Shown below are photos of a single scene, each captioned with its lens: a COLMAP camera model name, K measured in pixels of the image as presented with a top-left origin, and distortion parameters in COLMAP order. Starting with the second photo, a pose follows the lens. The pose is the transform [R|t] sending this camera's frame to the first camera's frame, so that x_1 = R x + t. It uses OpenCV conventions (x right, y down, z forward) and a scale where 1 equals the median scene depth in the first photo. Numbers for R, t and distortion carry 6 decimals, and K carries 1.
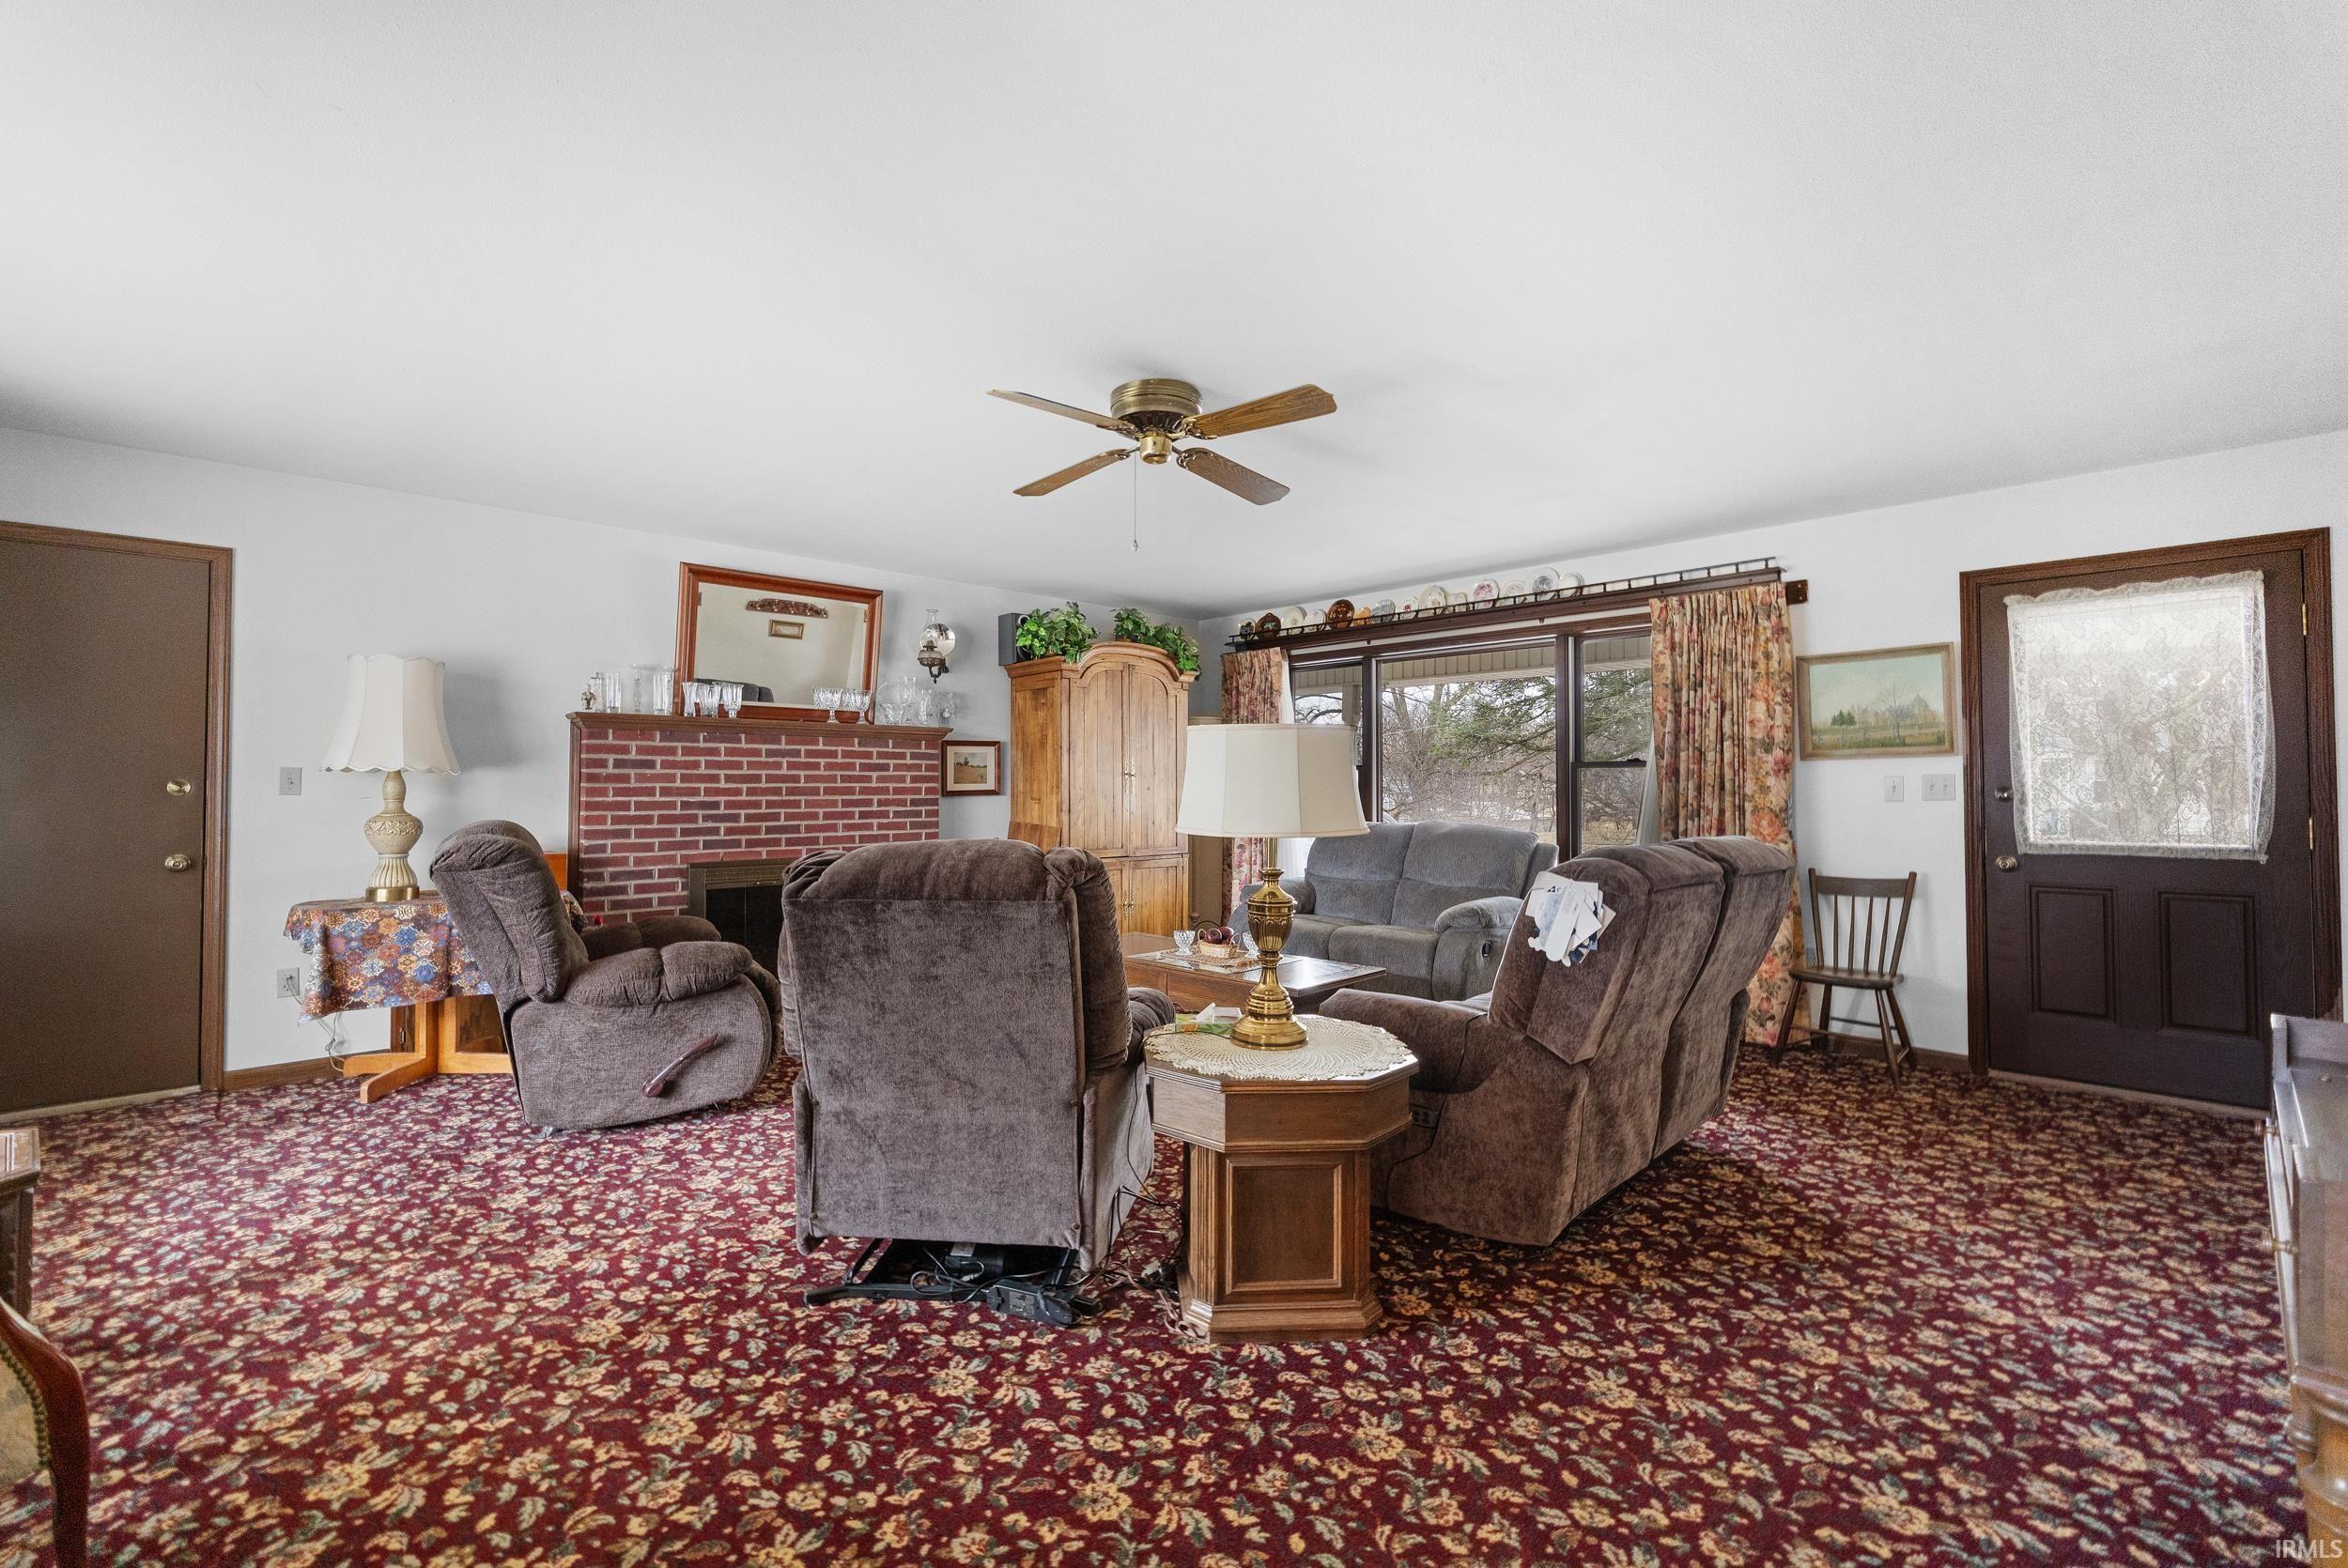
lens RADIAL K [[1016.5, 0, 1171.7], [0, 1016.5, 766.0], [0, 0, 1]] dist [-0.005617, 0.000257]
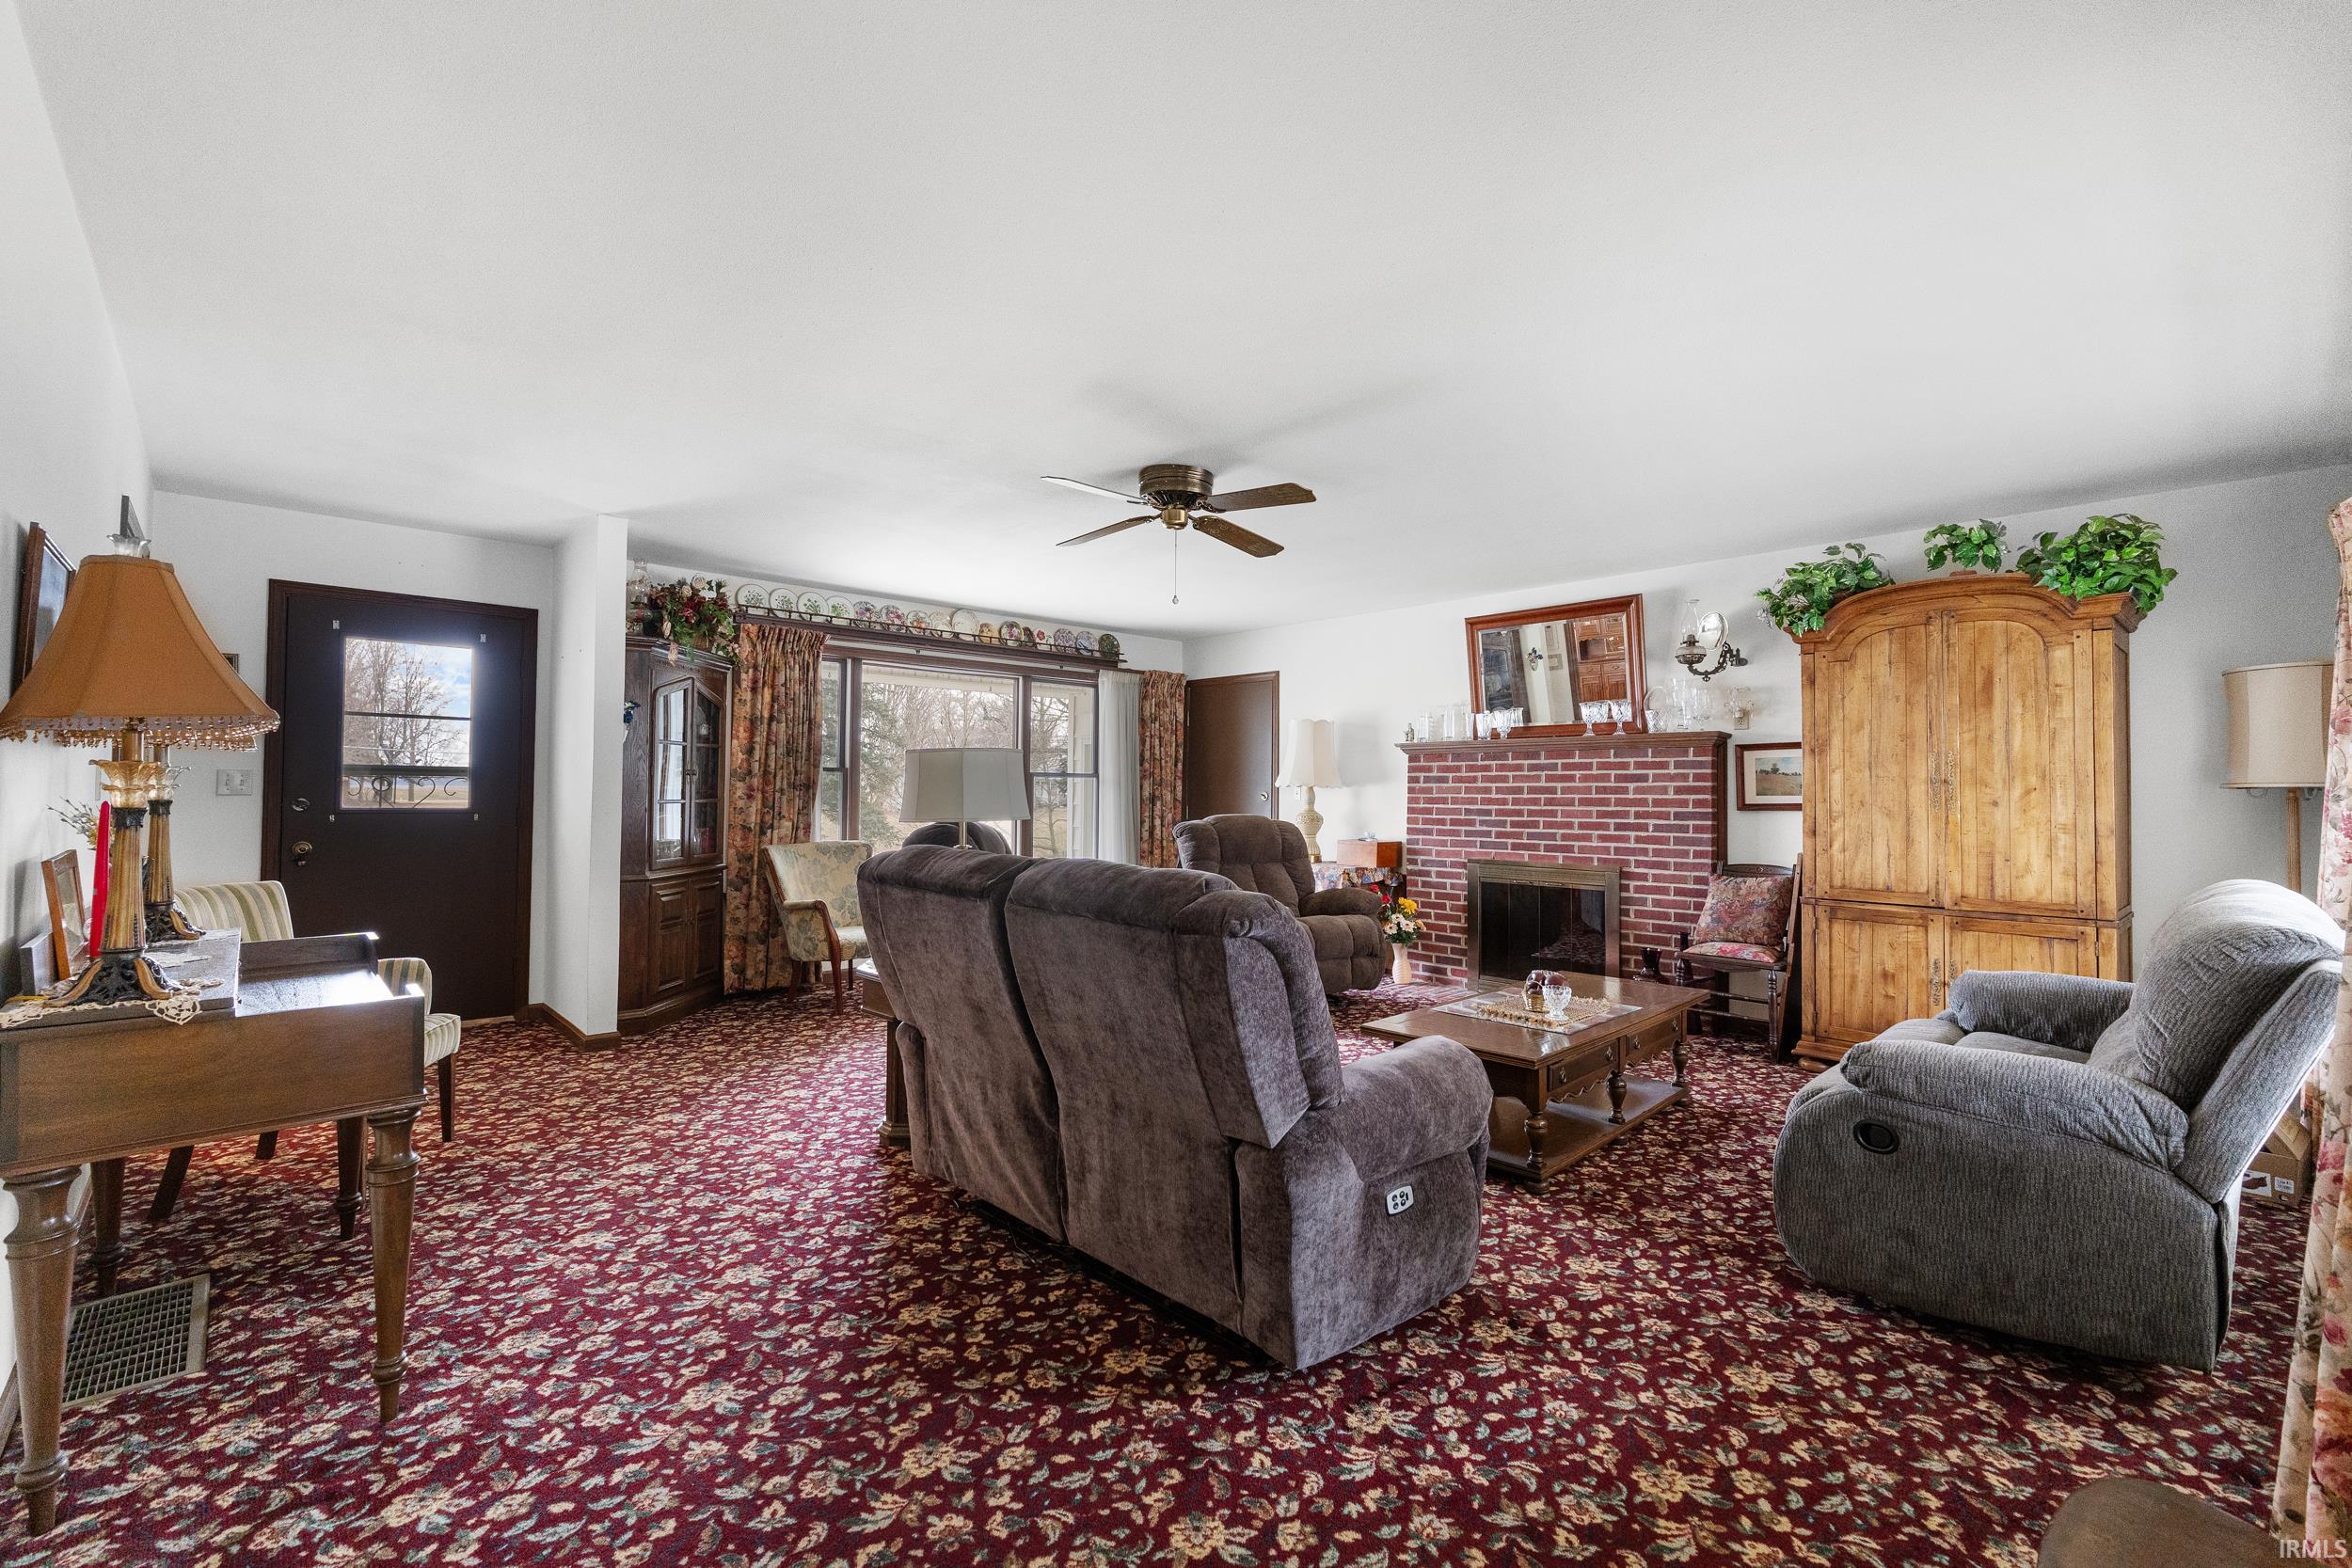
lens RADIAL K [[1022.8, 0, 1173.6], [0, 1022.8, 785.3], [0, 0, 1]] dist [-0.004040, -0.001139]
pose [[-0.025470, -0.010538, -0.999620, 0.684715], [0.011824, 0.999871, -0.010842, 0.013300], [0.999606, -0.012095, -0.025342, 0.582290]]
